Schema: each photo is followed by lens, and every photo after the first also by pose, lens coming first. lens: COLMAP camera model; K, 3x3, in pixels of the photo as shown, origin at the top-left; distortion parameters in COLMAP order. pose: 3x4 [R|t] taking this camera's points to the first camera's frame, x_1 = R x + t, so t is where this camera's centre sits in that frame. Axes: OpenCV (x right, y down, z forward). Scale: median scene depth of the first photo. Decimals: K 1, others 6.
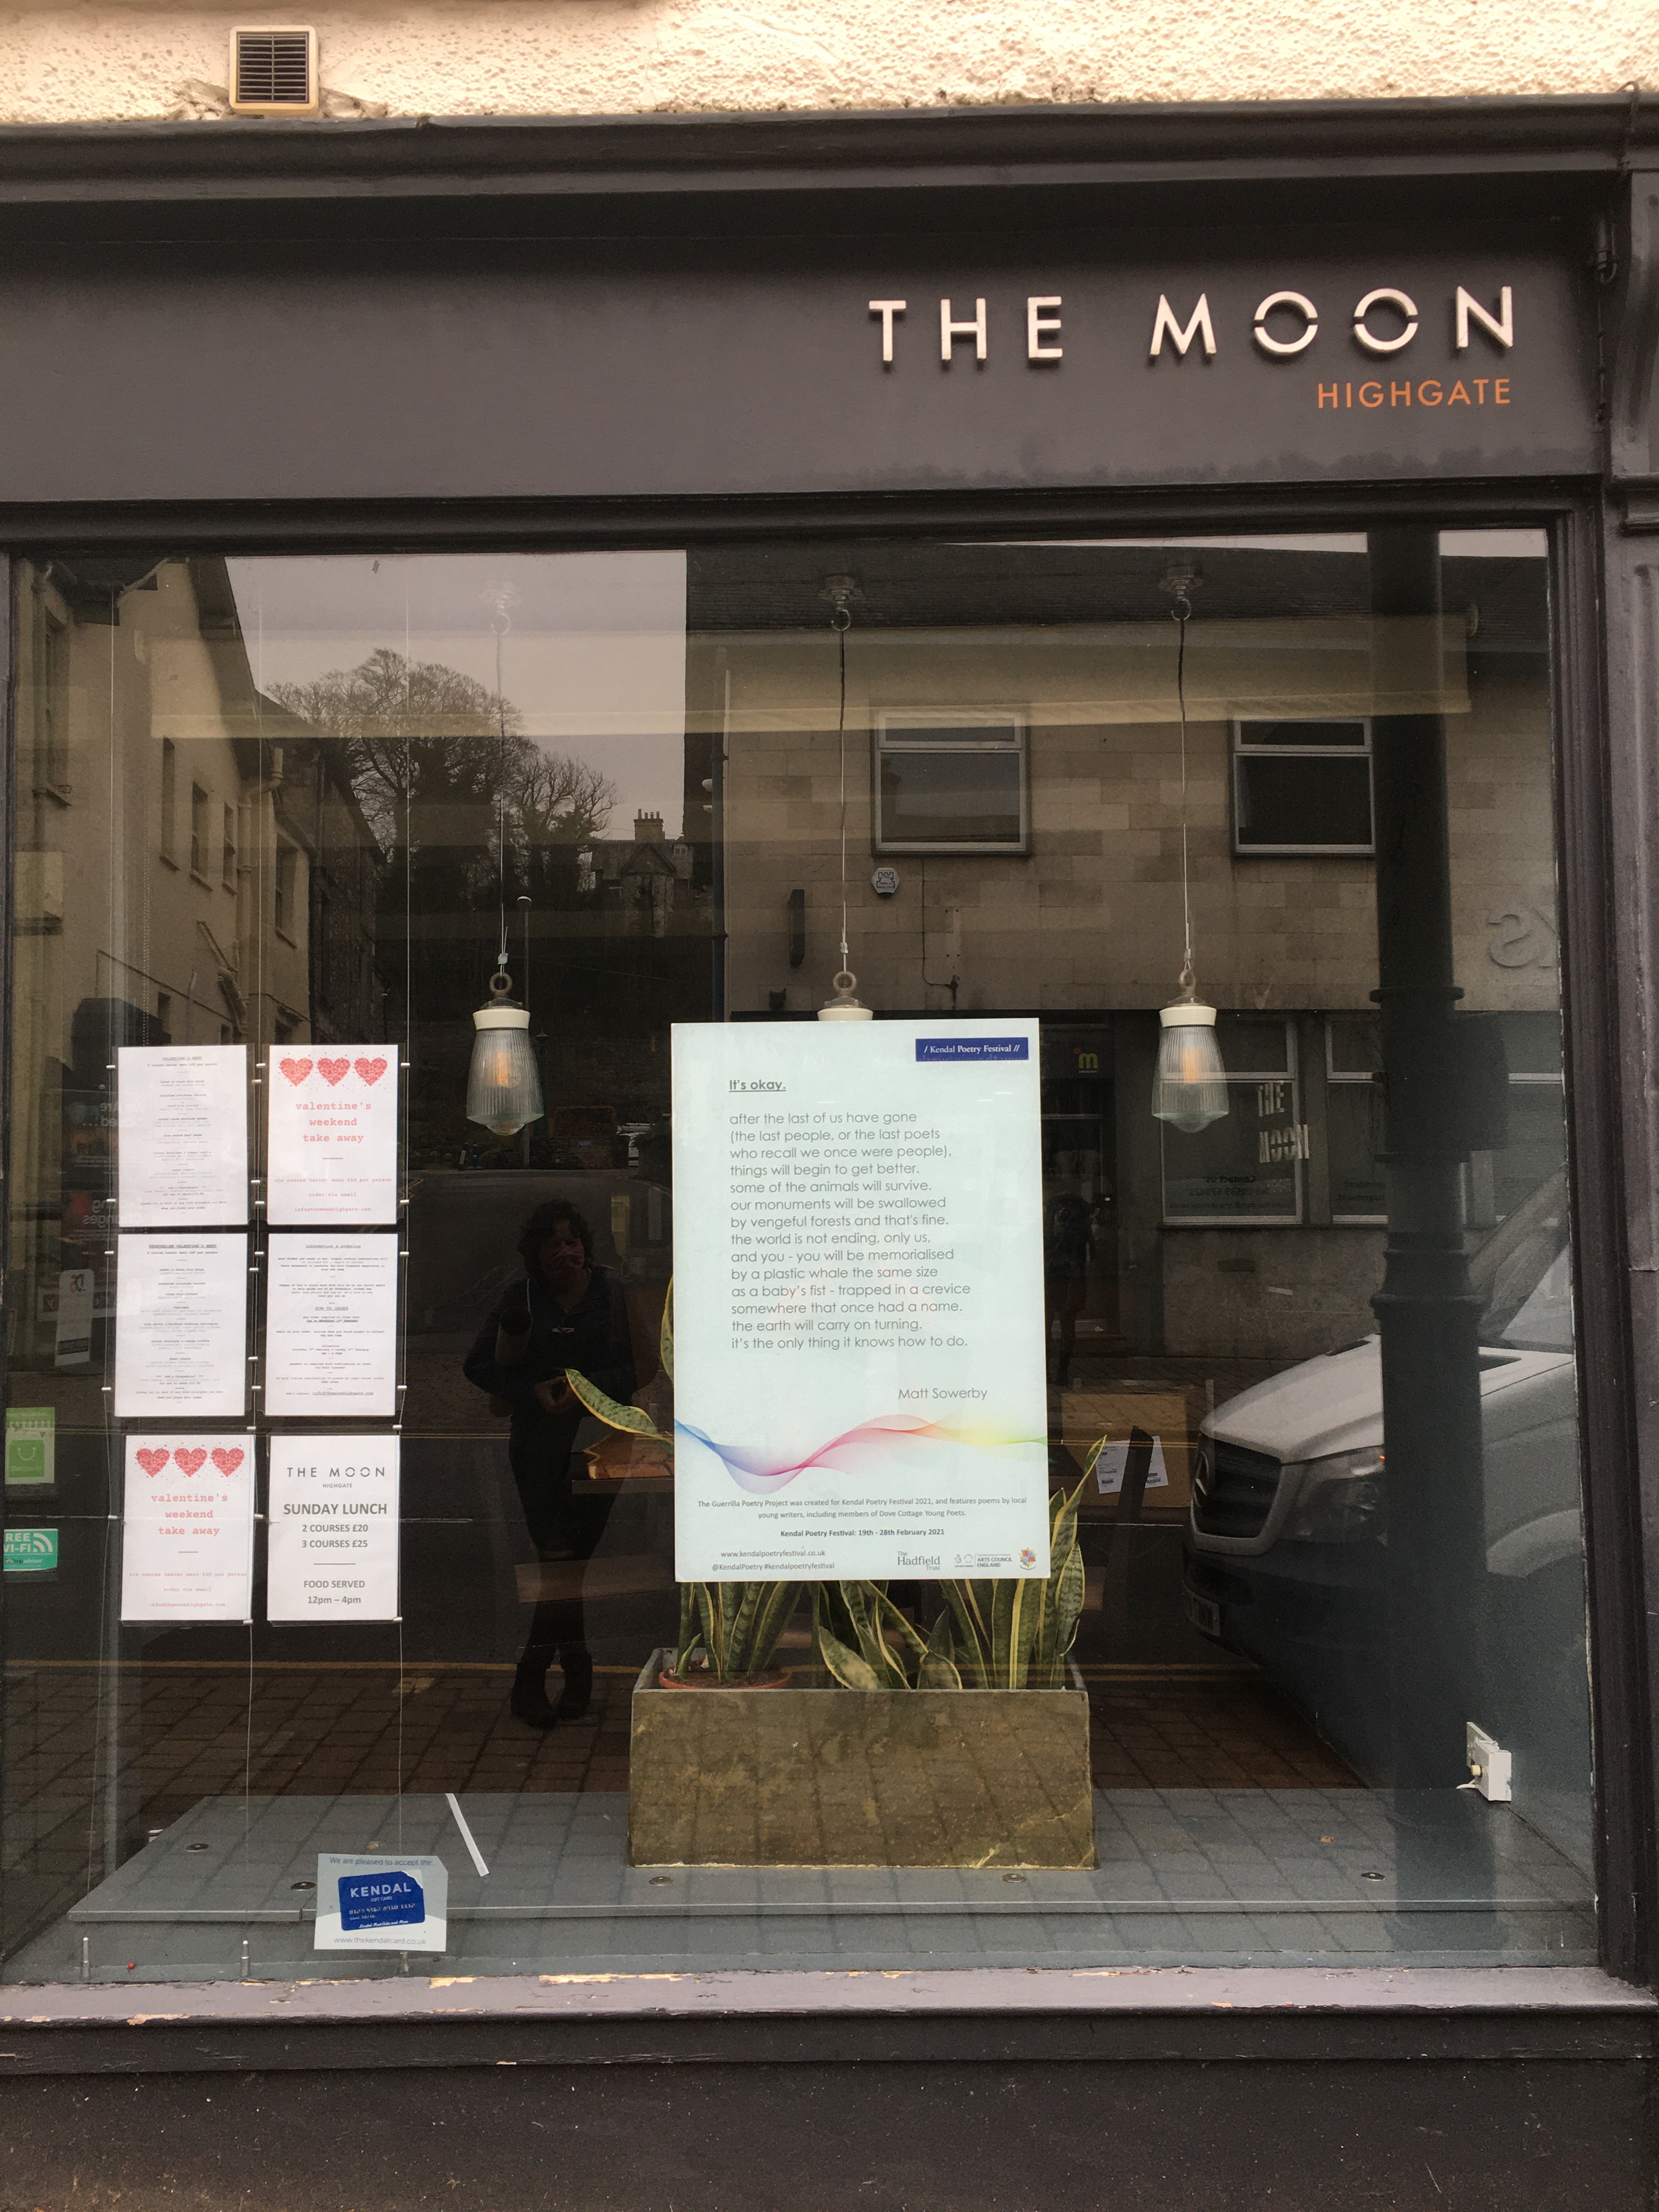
lens RADIAL K [[1874.4, 0, 826.1], [0, 1874.4, 1113.4], [0, 0, 1]] dist [0.021728, 0.003779]
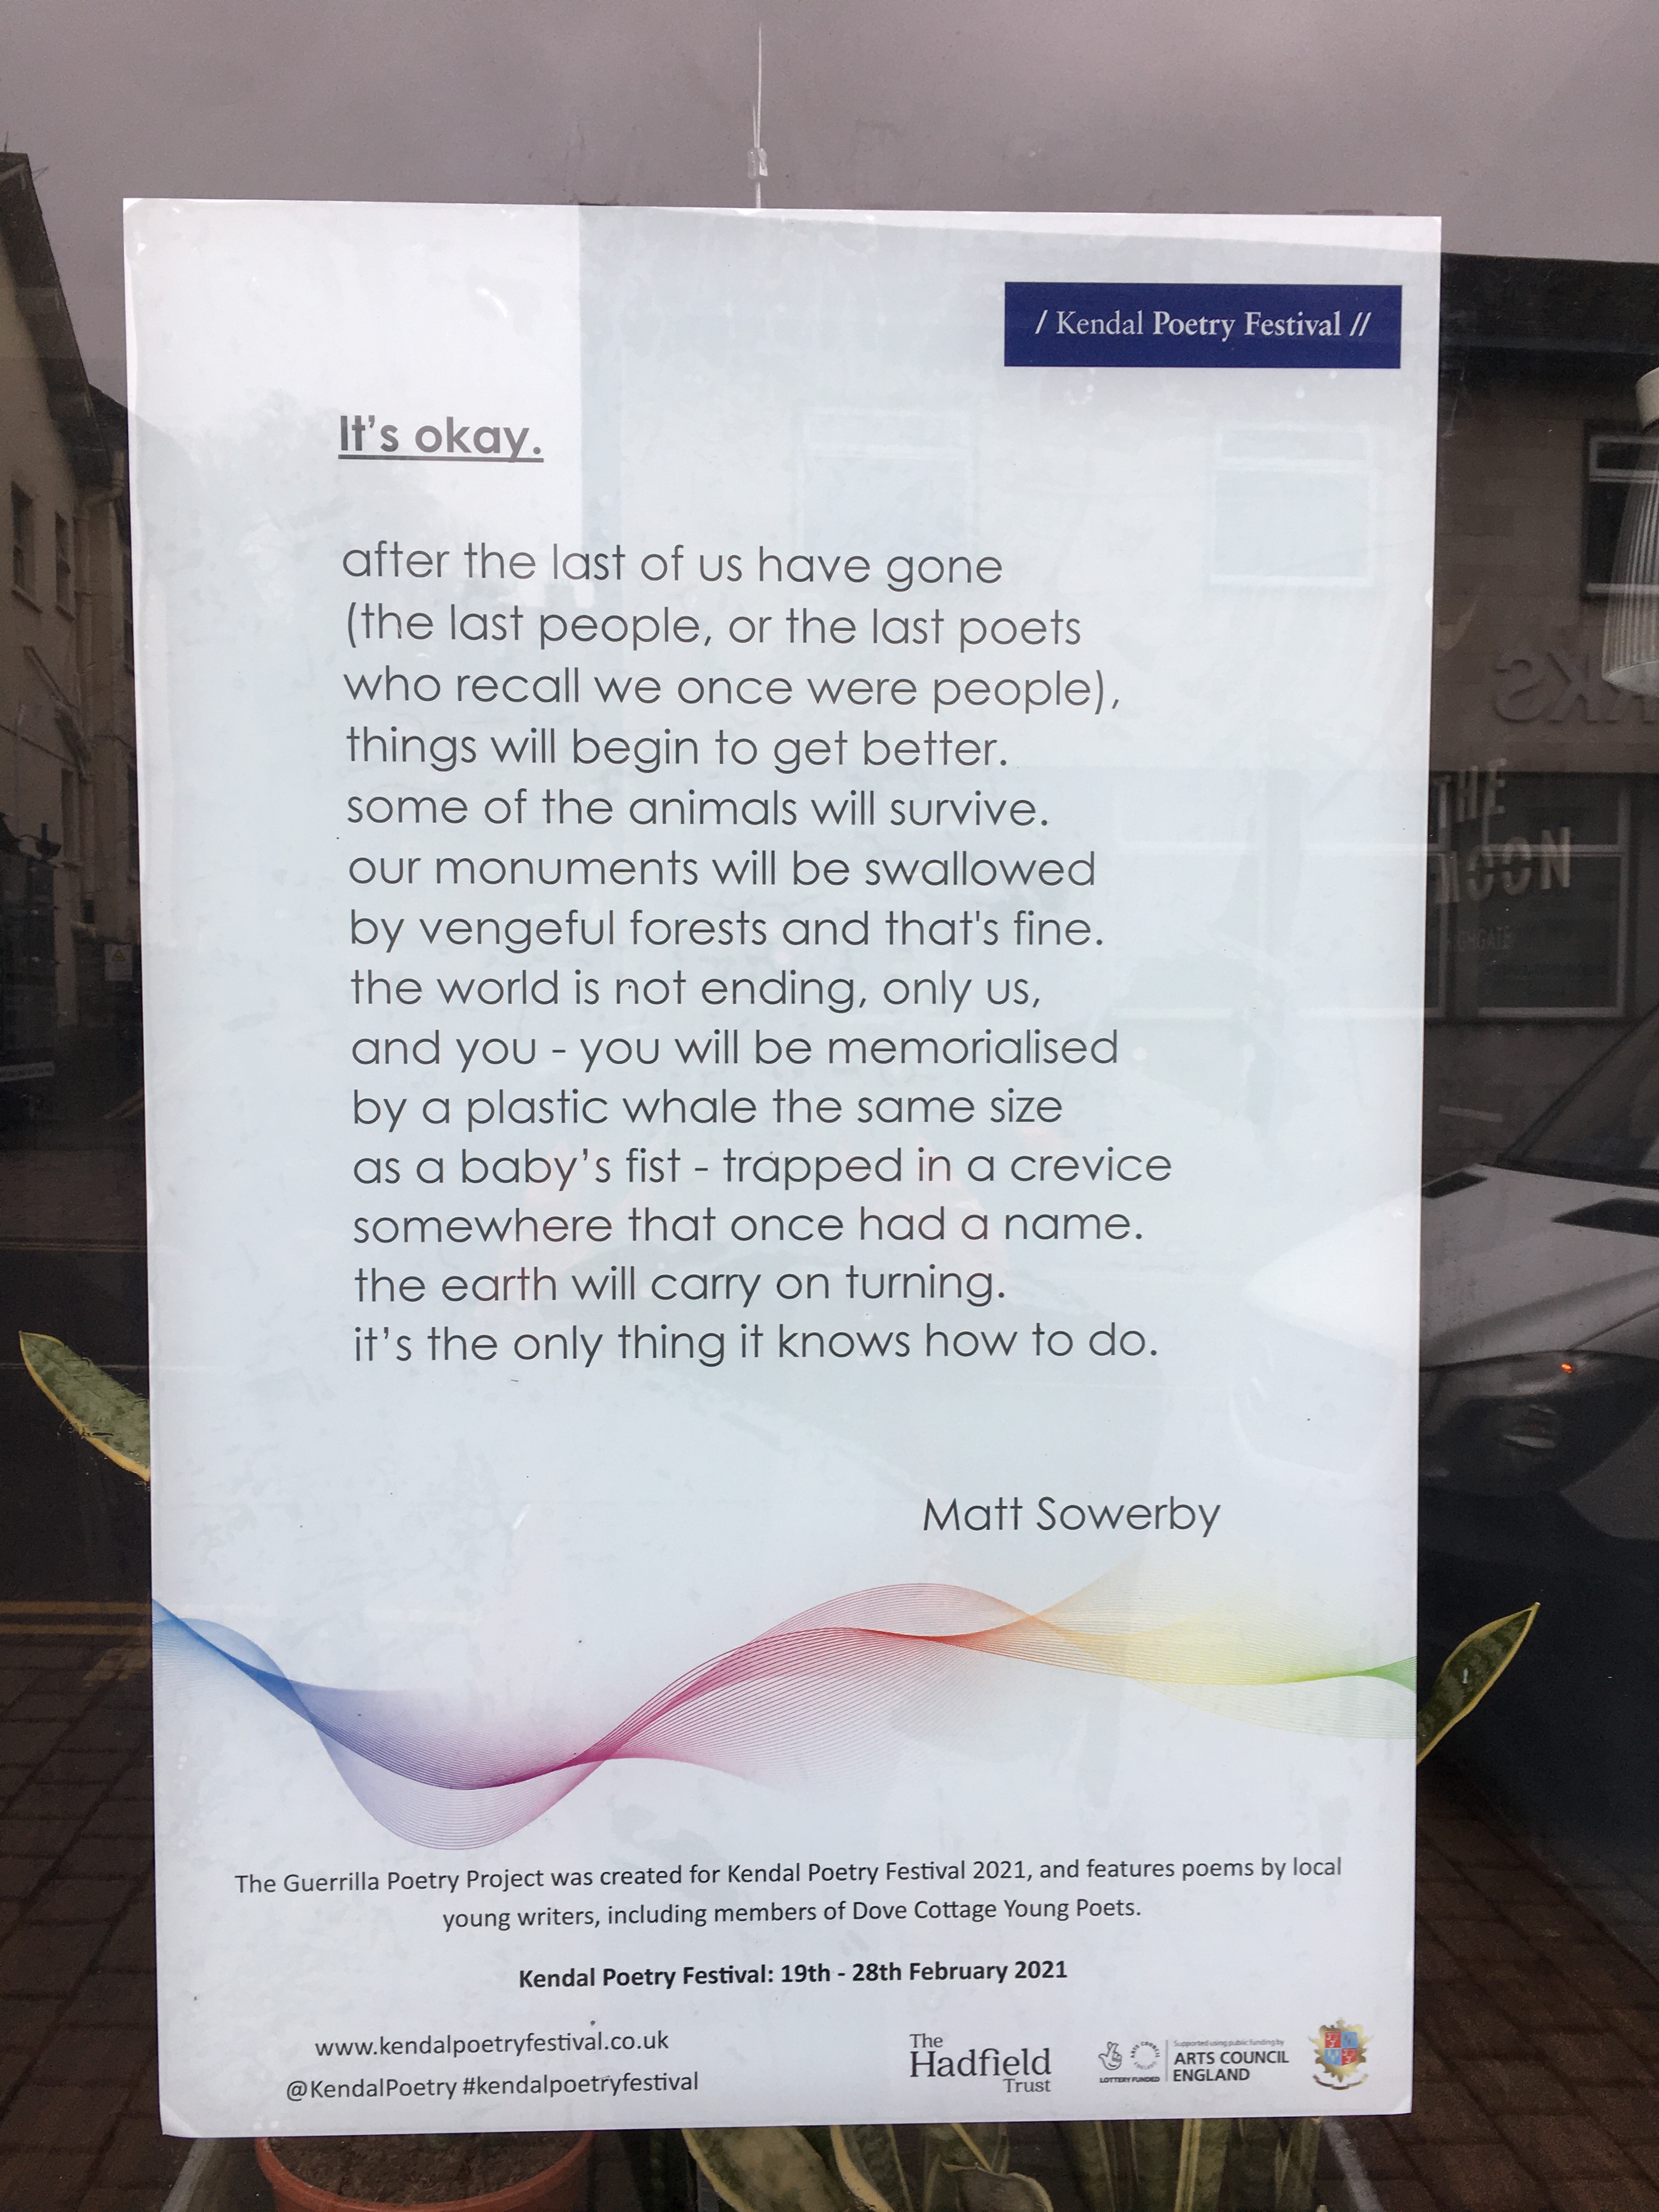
lens RADIAL K [[1874.4, 0, 831.4], [0, 1874.4, 1108.2], [0, 0, 1]] dist [0.021728, 0.003779]
pose [[0.998691, 0.010365, 0.050083, 0.008672], [-0.016022, 0.993364, 0.113895, 0.051869], [-0.048570, -0.114549, 0.992230, 0.709544]]
